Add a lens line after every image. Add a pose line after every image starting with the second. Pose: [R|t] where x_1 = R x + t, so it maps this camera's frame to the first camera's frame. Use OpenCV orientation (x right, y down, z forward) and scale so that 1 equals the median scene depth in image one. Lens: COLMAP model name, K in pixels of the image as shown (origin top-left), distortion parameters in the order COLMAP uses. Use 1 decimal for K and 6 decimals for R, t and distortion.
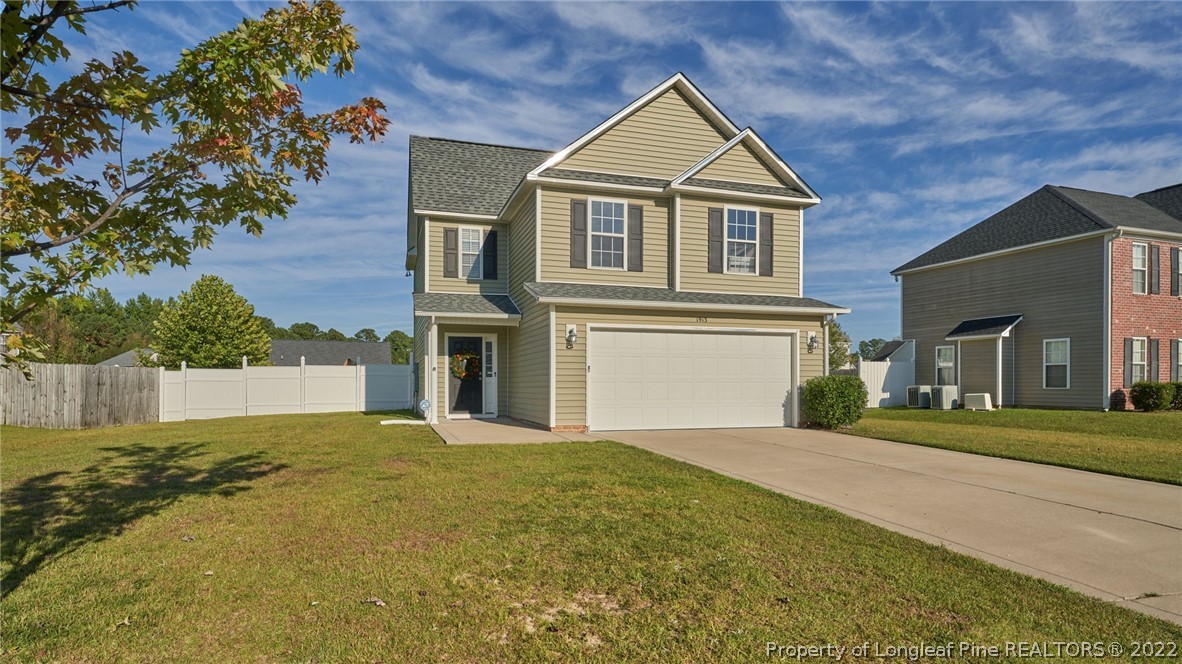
lens RADIAL K [[518.5, 0, 596.9], [0, 518.5, 328.8], [0, 0, 1]] dist [0.000830, -0.000049]
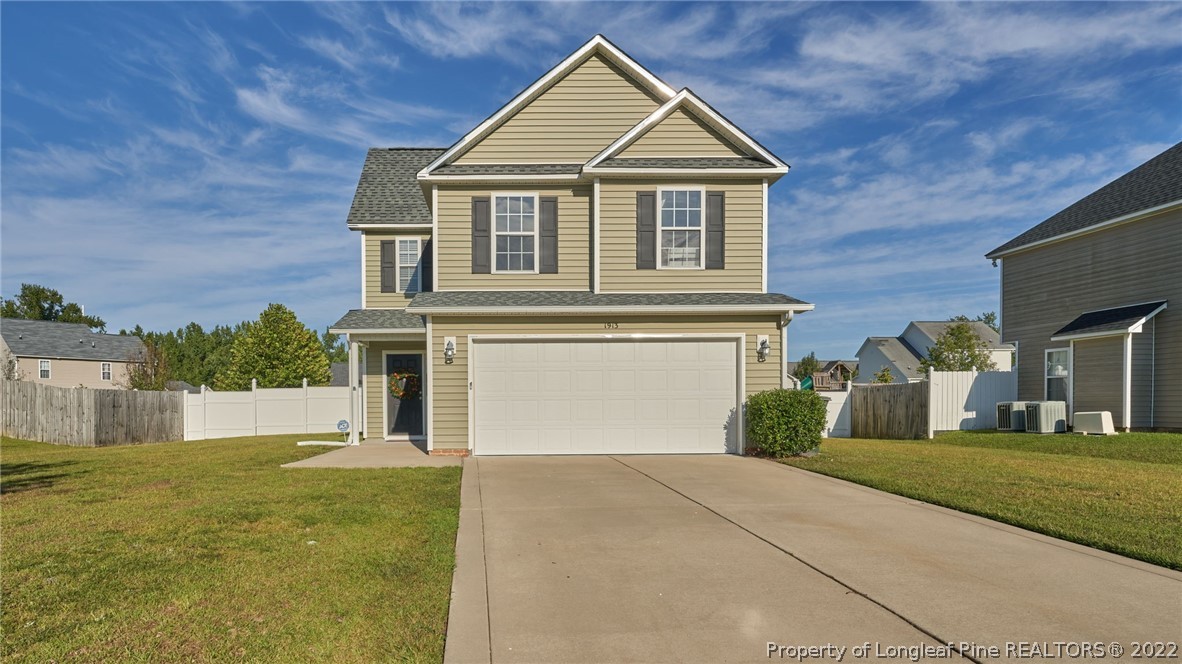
lens RADIAL K [[554.1, 0, 590.9], [0, 554.1, 355.7], [0, 0, 1]] dist [0.000309, 0.000151]
pose [[0.970450, -0.028380, -0.239626, 0.343554], [0.032999, 0.999339, 0.015283, 0.014756], [0.239034, -0.022739, 0.970745, 0.104678]]
